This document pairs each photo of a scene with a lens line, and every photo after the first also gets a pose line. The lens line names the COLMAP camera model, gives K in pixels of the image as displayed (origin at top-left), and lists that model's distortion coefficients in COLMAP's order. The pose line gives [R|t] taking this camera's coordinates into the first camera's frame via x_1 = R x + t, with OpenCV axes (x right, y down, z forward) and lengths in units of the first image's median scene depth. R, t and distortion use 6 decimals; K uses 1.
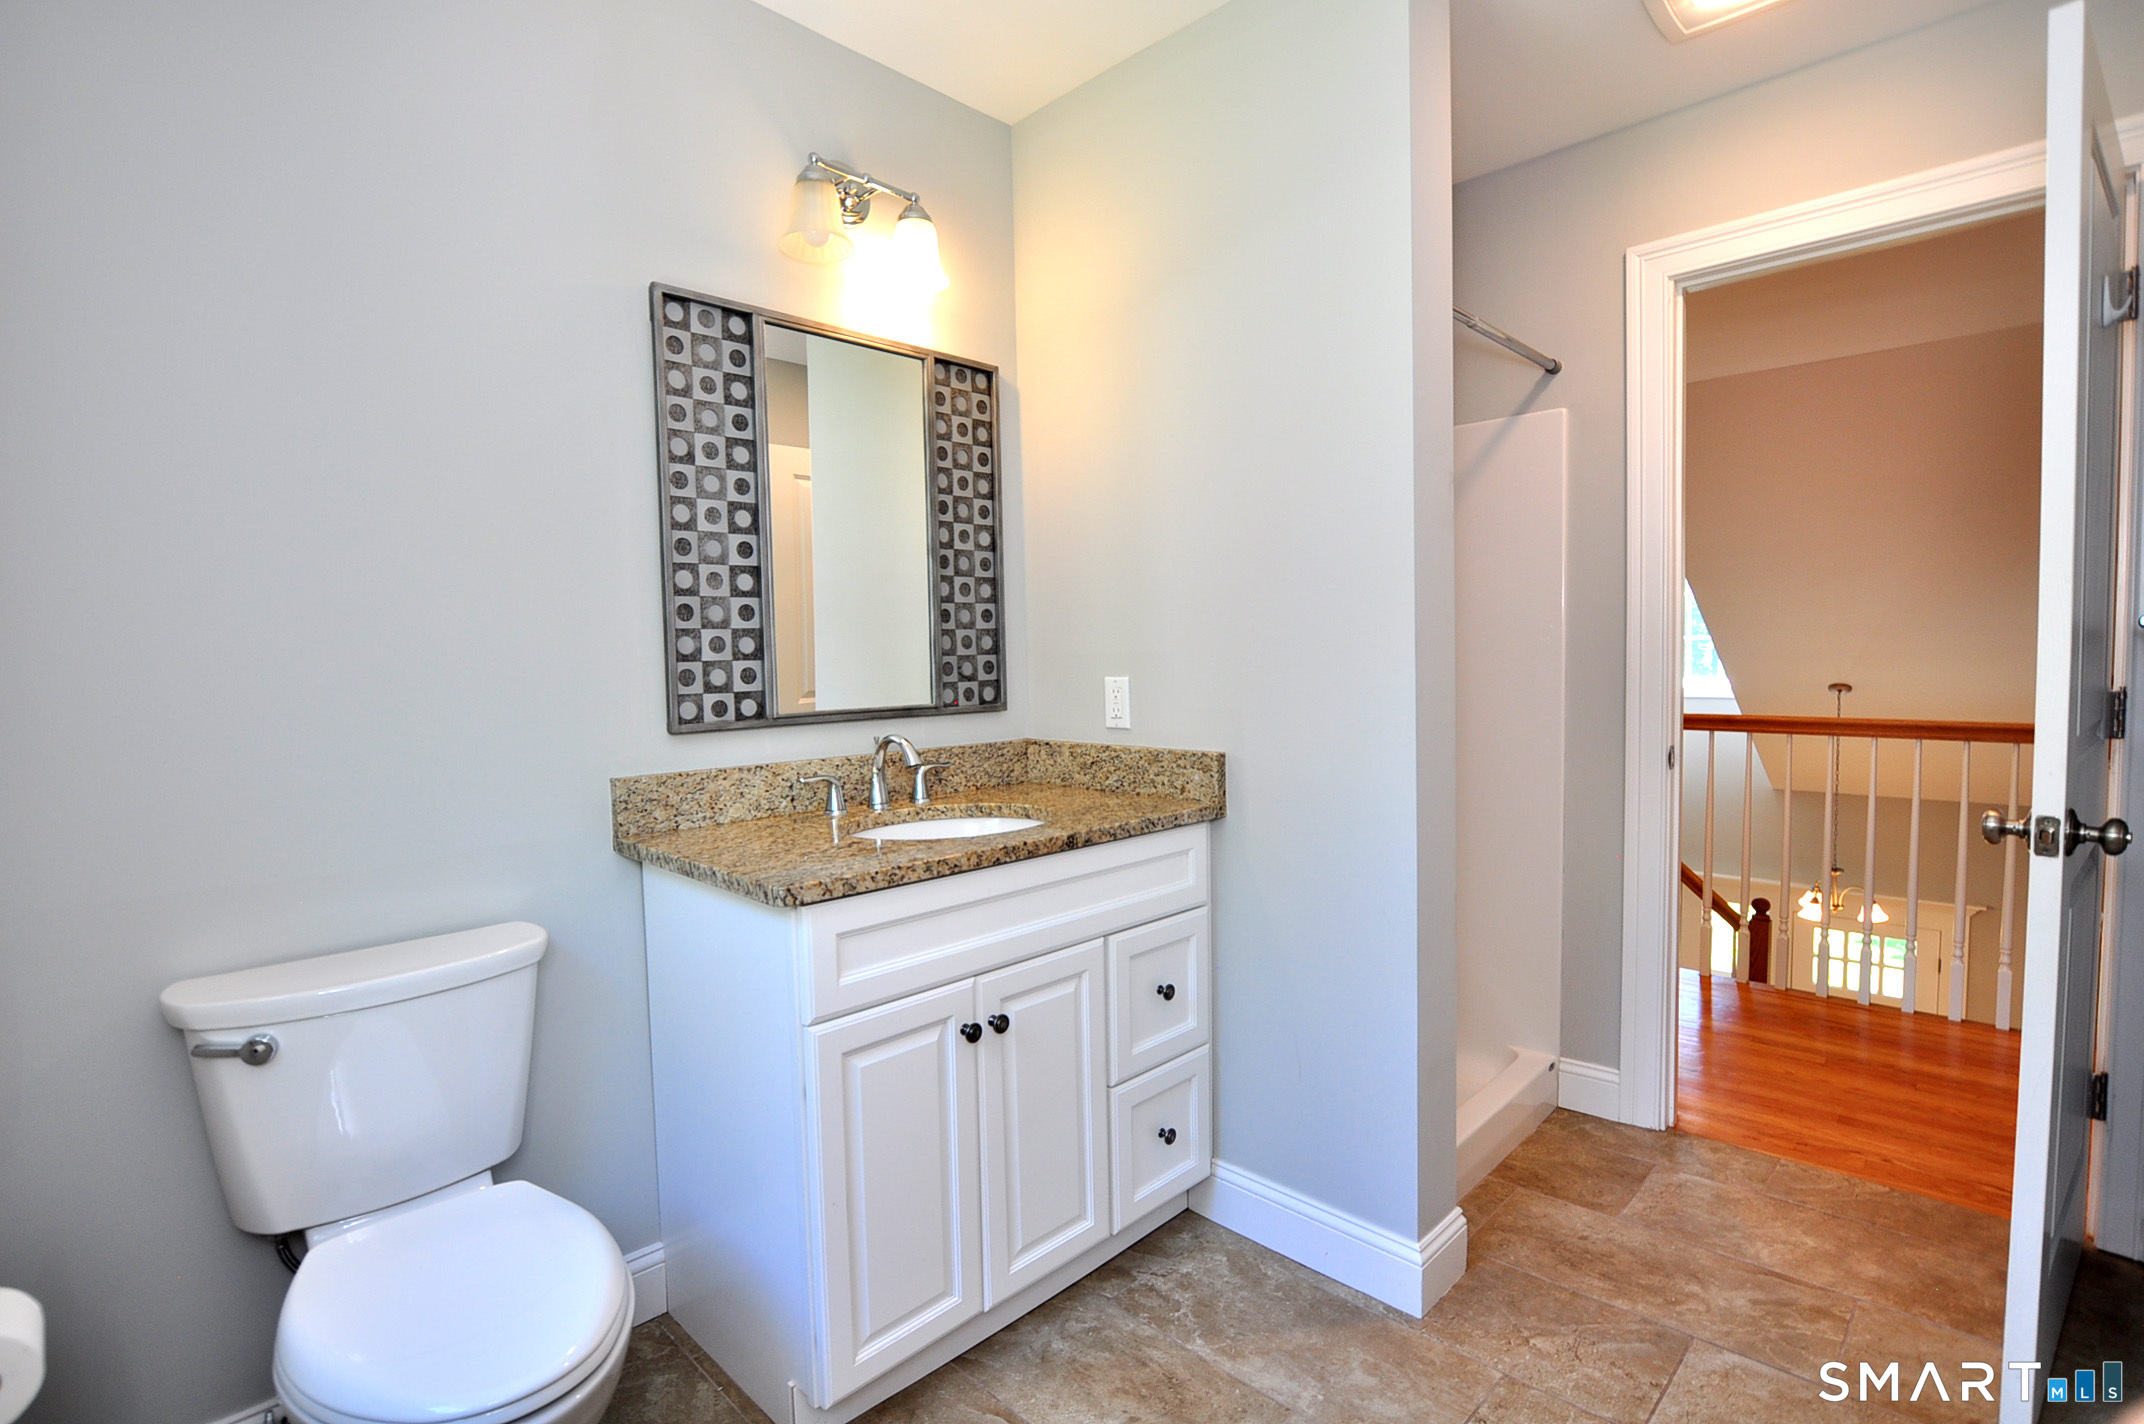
lens RADIAL K [[1000.5, 0, 1072.0], [0, 1000.5, 712.0], [0, 0, 1]] dist [-0.000199, -0.000008]
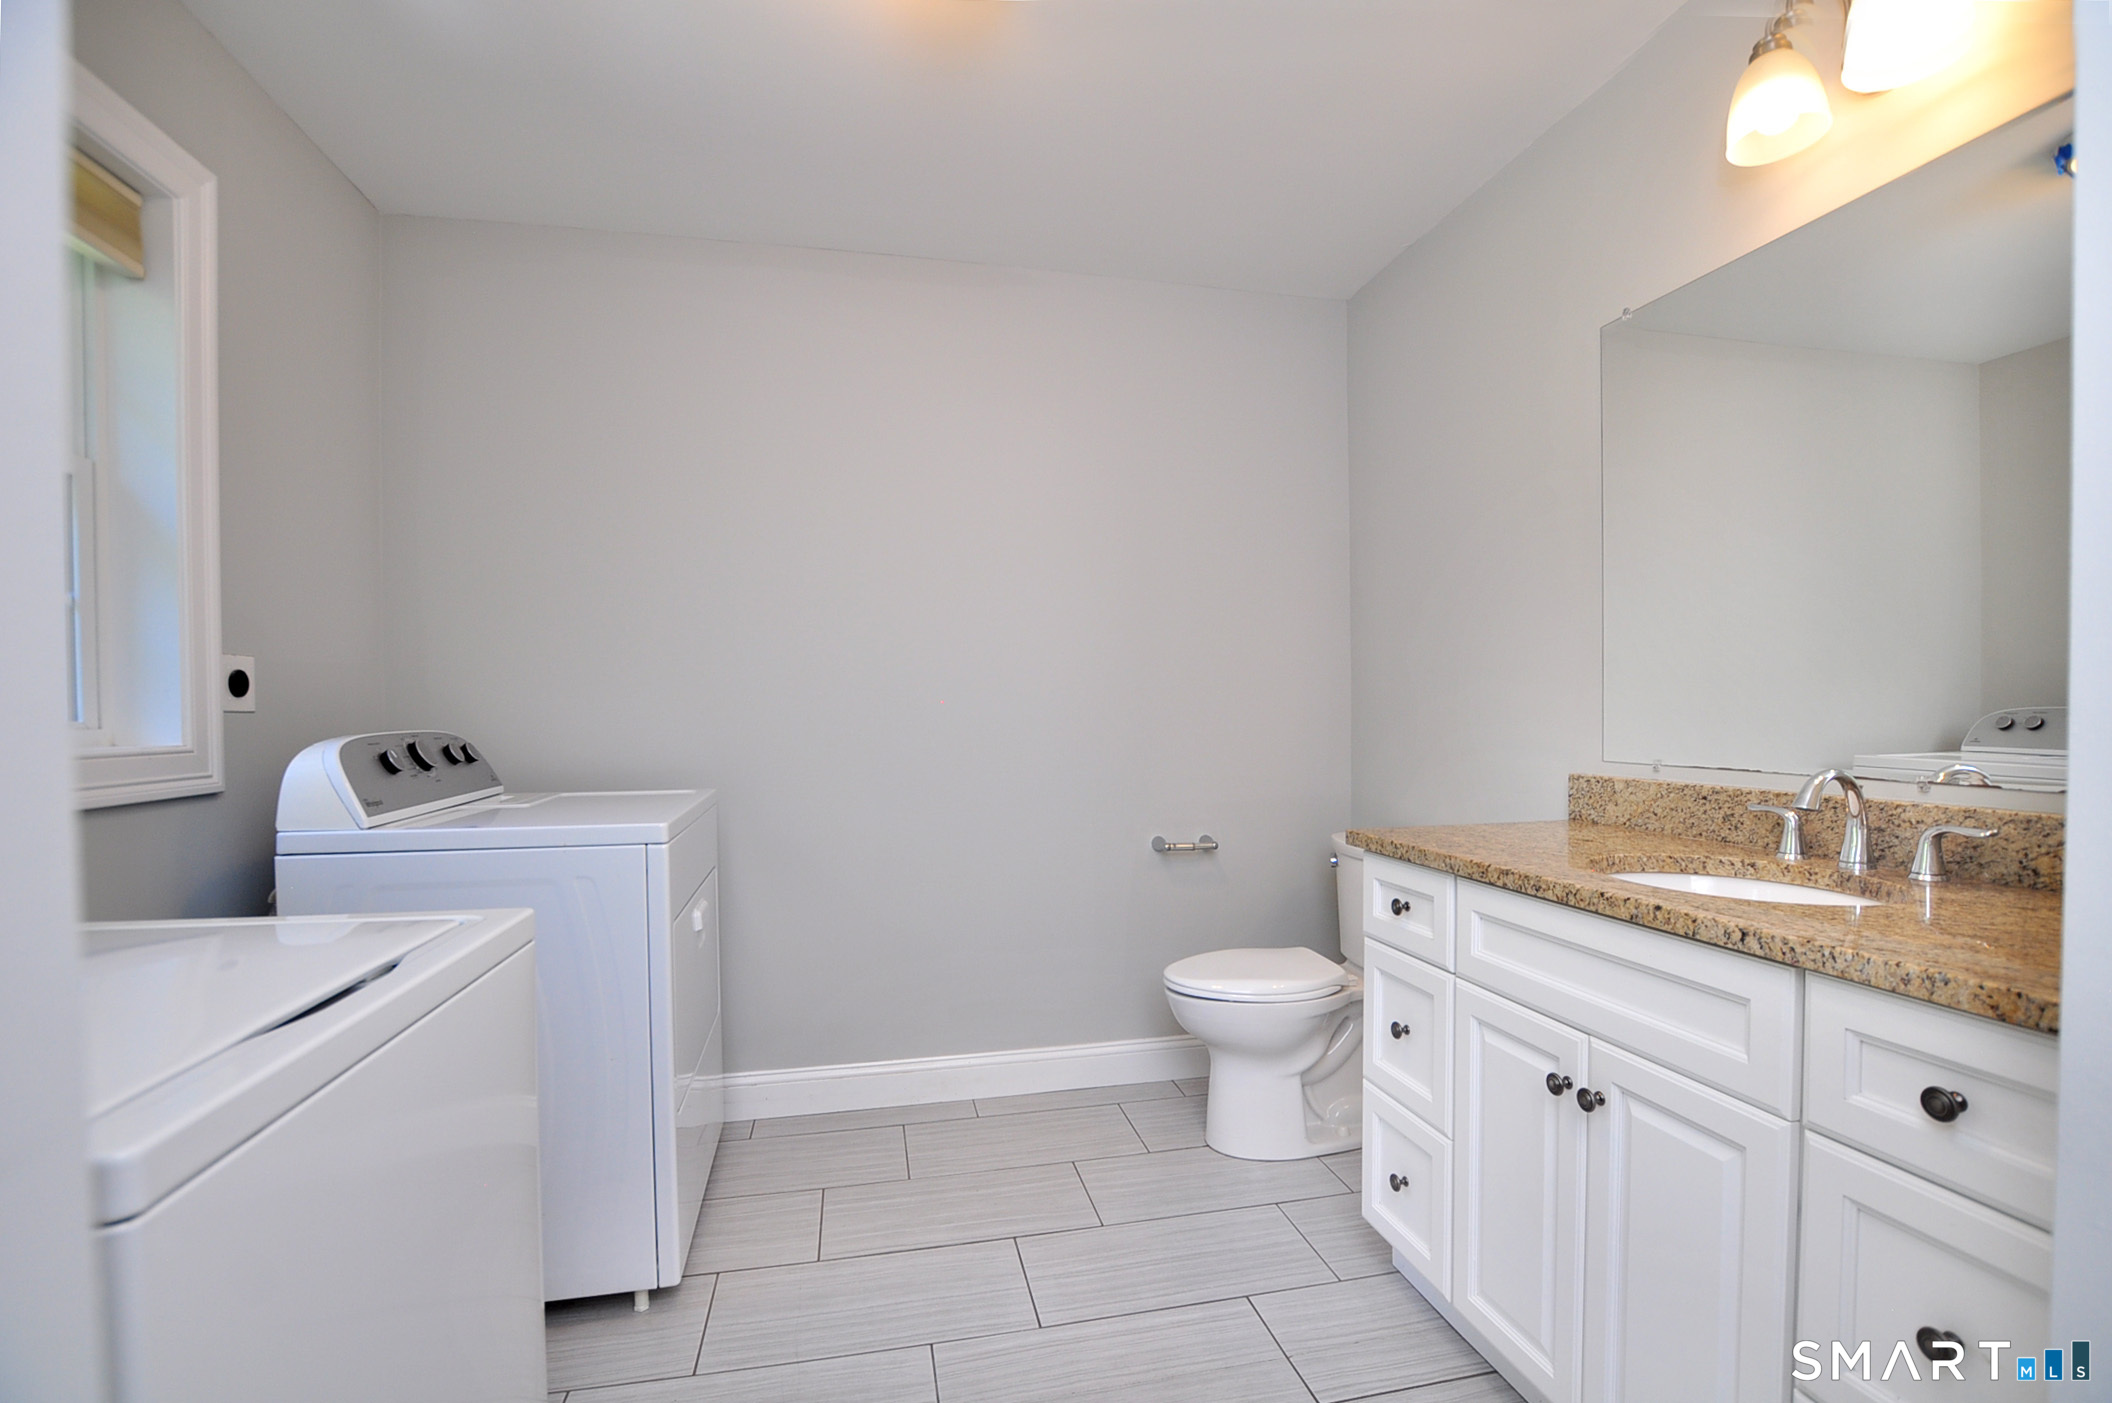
lens RADIAL K [[928.0, 0, 1061.6], [0, 928.0, 714.1], [0, 0, 1]] dist [-0.029210, 0.000623]
pose [[-0.585875, -0.013163, -0.810294, 0.822060], [-0.039141, 0.999161, 0.012070, -0.009407], [0.809455, 0.038788, -0.585899, 1.072121]]
